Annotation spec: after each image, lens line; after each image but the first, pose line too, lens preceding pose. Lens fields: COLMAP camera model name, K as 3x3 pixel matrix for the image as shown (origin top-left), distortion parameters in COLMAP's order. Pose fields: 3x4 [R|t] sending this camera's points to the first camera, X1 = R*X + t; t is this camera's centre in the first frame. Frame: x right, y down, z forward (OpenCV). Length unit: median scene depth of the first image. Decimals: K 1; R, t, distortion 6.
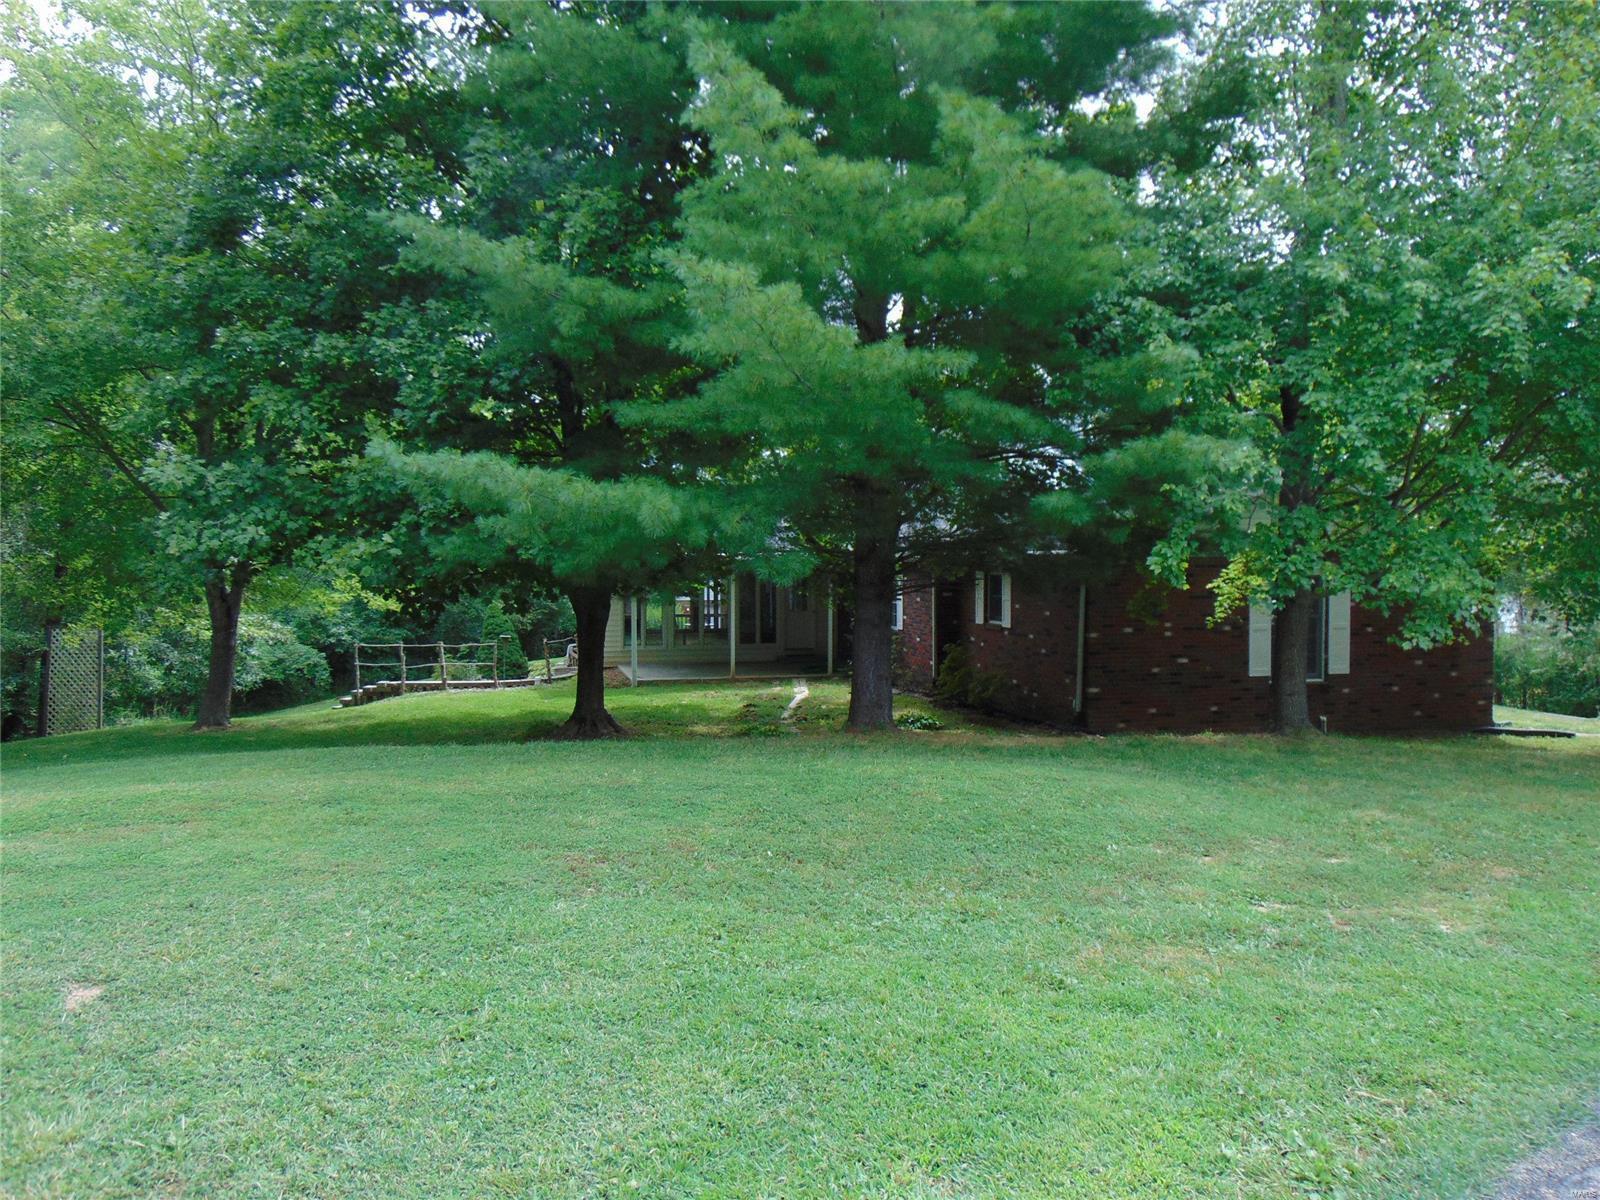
lens RADIAL K [[1193.3, 0, 799.1], [0, 1193.3, 603.0], [0, 0, 1]] dist [-0.042417, 0.076947]
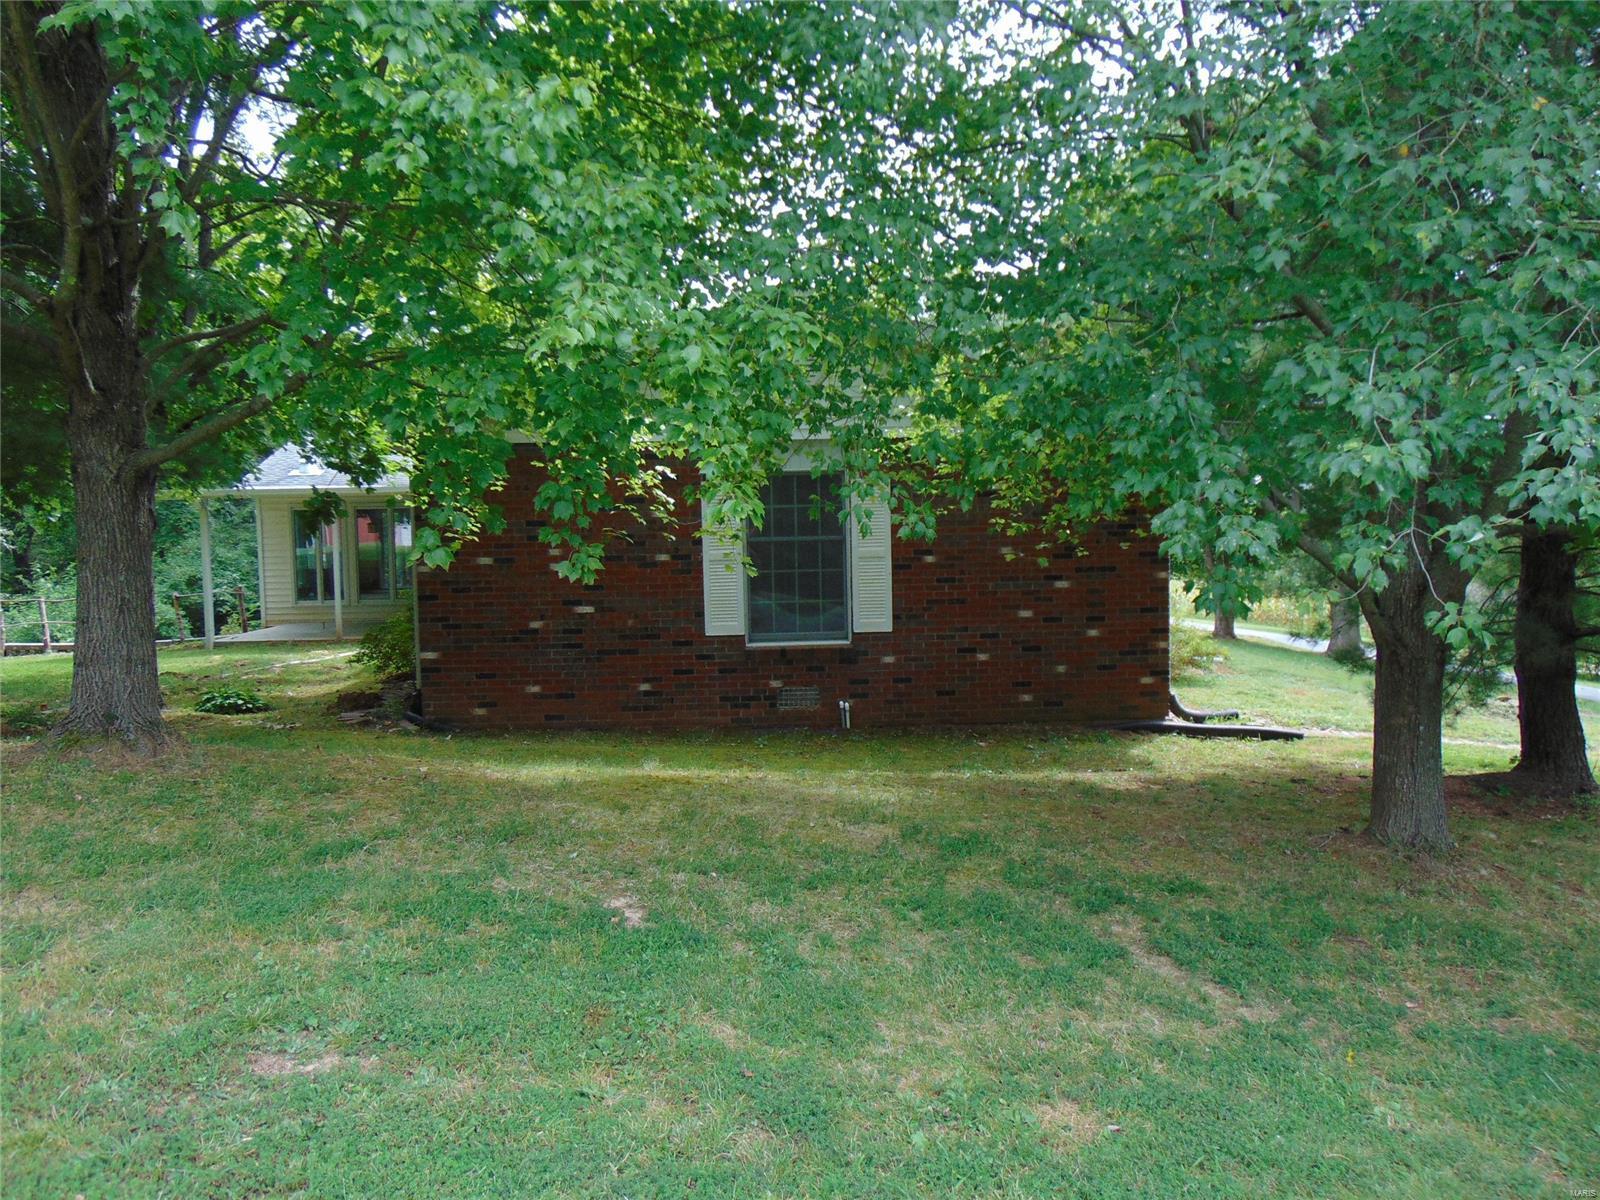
lens RADIAL K [[1193.3, 0, 796.5], [0, 1193.3, 597.2], [0, 0, 1]] dist [-0.042417, 0.076947]
pose [[0.983360, -0.003736, -0.181627, 0.528662], [0.007613, 0.999758, 0.020652, 0.028873], [0.181506, -0.021691, 0.983151, 0.391474]]
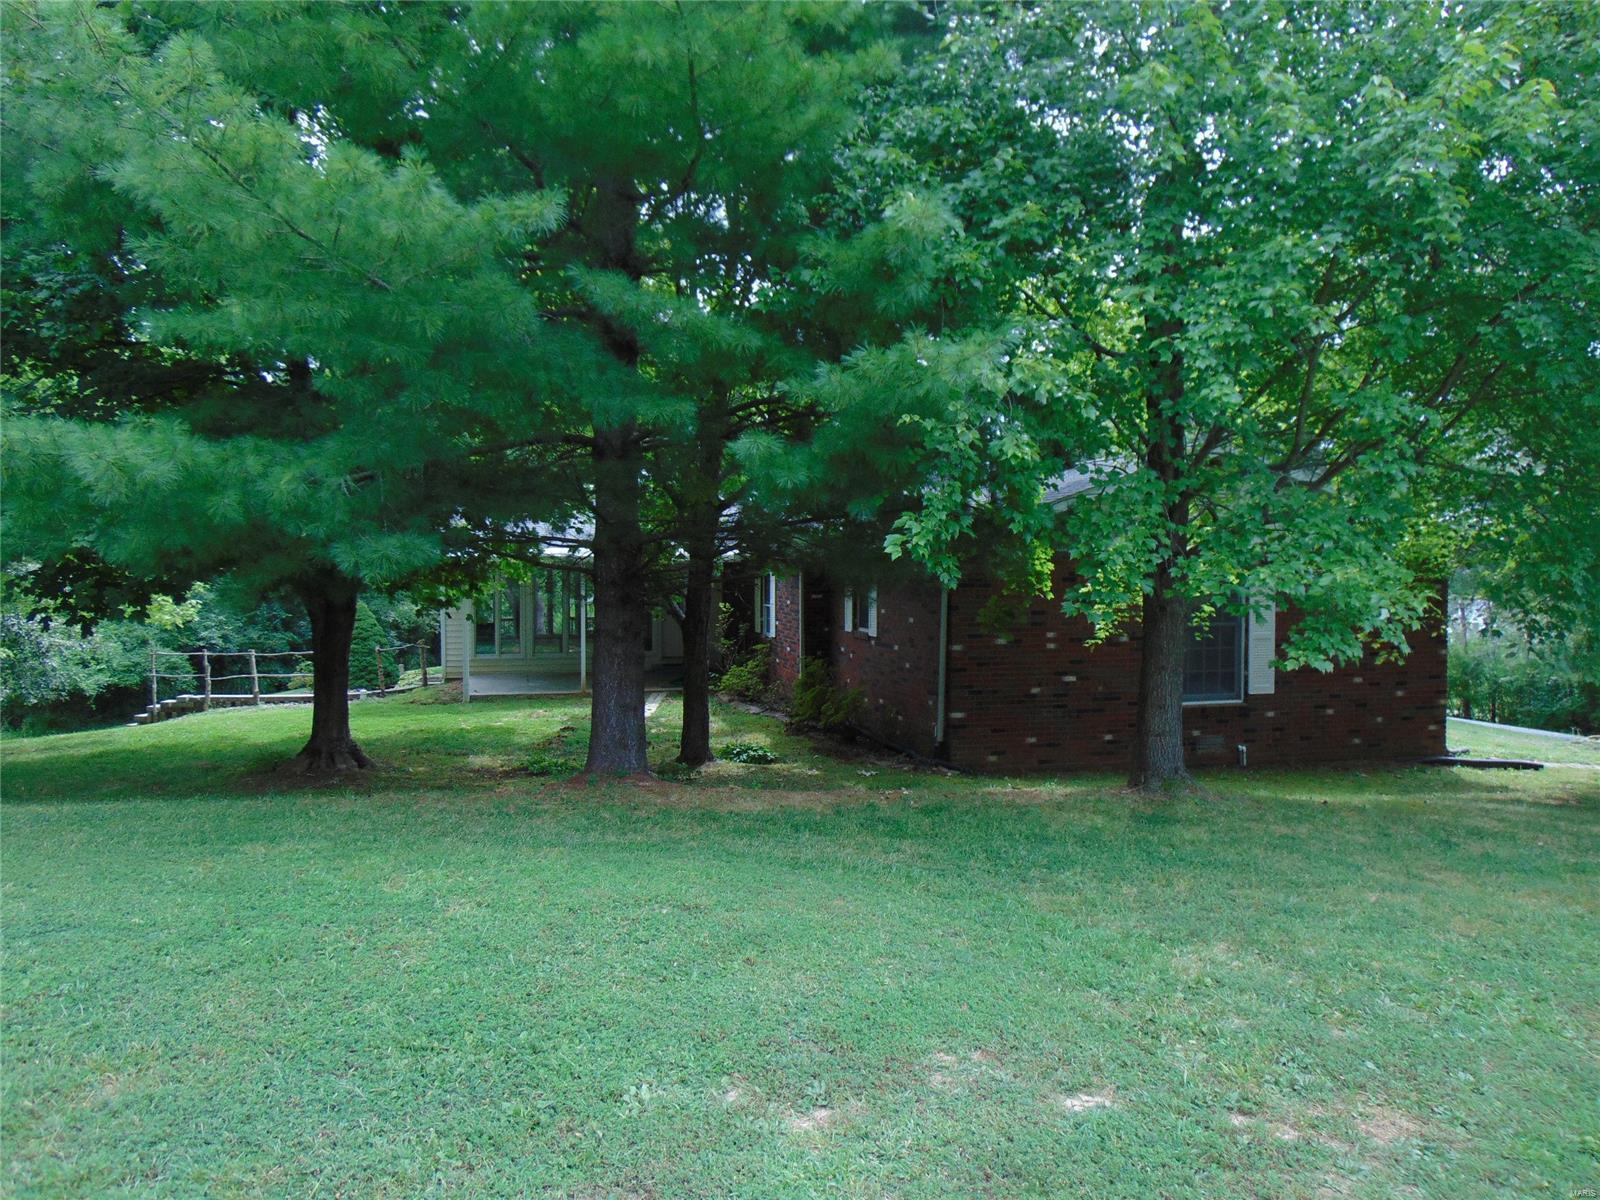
lens RADIAL K [[1193.3, 0, 801.9], [0, 1193.3, 585.5], [0, 0, 1]] dist [-0.042417, 0.076947]
pose [[0.999833, 0.002655, 0.018075, 0.119981], [-0.002362, 0.999866, -0.016202, -0.001748], [-0.018115, 0.016156, 0.999705, 0.177750]]
